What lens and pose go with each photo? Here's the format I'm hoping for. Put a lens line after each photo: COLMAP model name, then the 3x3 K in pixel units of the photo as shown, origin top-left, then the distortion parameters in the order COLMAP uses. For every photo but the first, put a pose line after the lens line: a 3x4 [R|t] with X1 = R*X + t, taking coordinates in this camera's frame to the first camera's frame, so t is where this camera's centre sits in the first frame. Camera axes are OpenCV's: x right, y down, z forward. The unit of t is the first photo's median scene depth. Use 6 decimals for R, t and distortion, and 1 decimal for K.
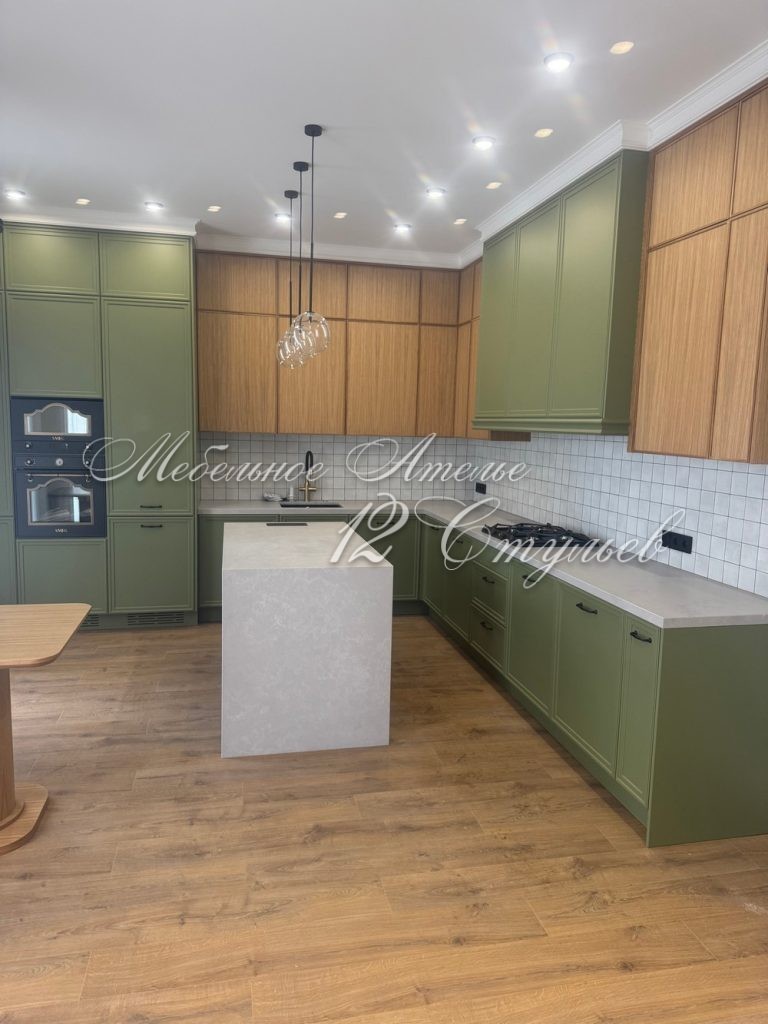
lens RADIAL K [[722.9, 0, 375.6], [0, 722.9, 513.9], [0, 0, 1]] dist [0.037355, -0.039793]
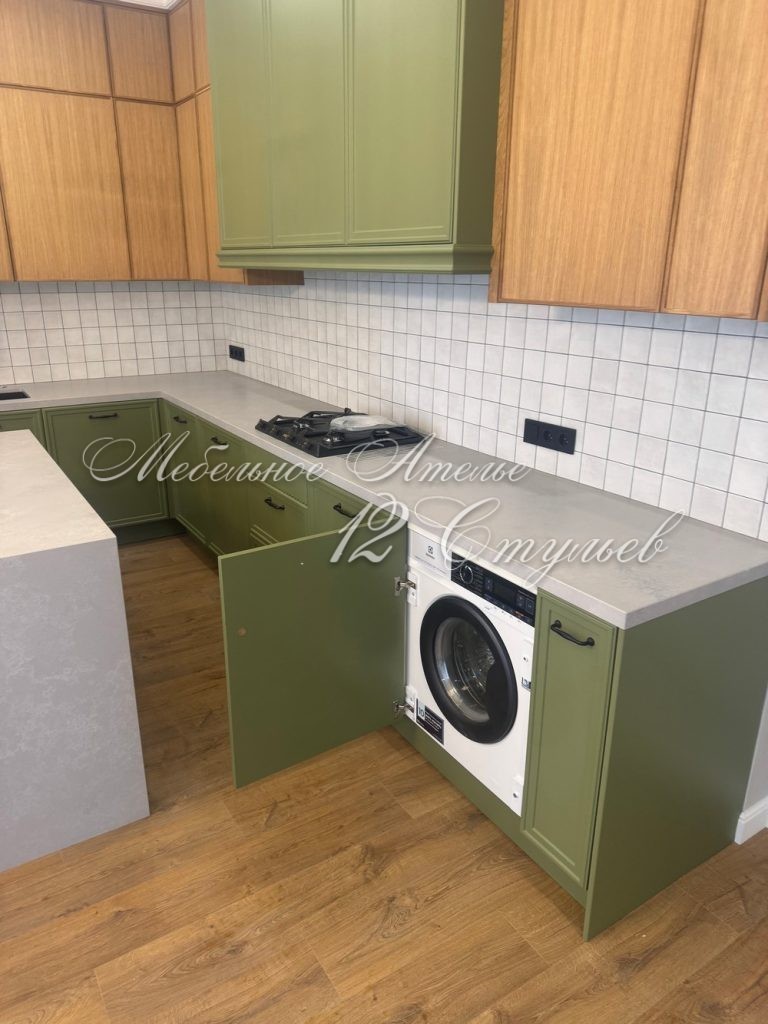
lens RADIAL K [[722.9, 0, 378.1], [0, 722.9, 518.7], [0, 0, 1]] dist [0.037355, -0.039793]
pose [[0.935683, -0.134905, 0.326034, 0.032639], [0.062713, 0.972895, 0.222580, -0.048874], [-0.347224, -0.187818, 0.918782, 0.428105]]
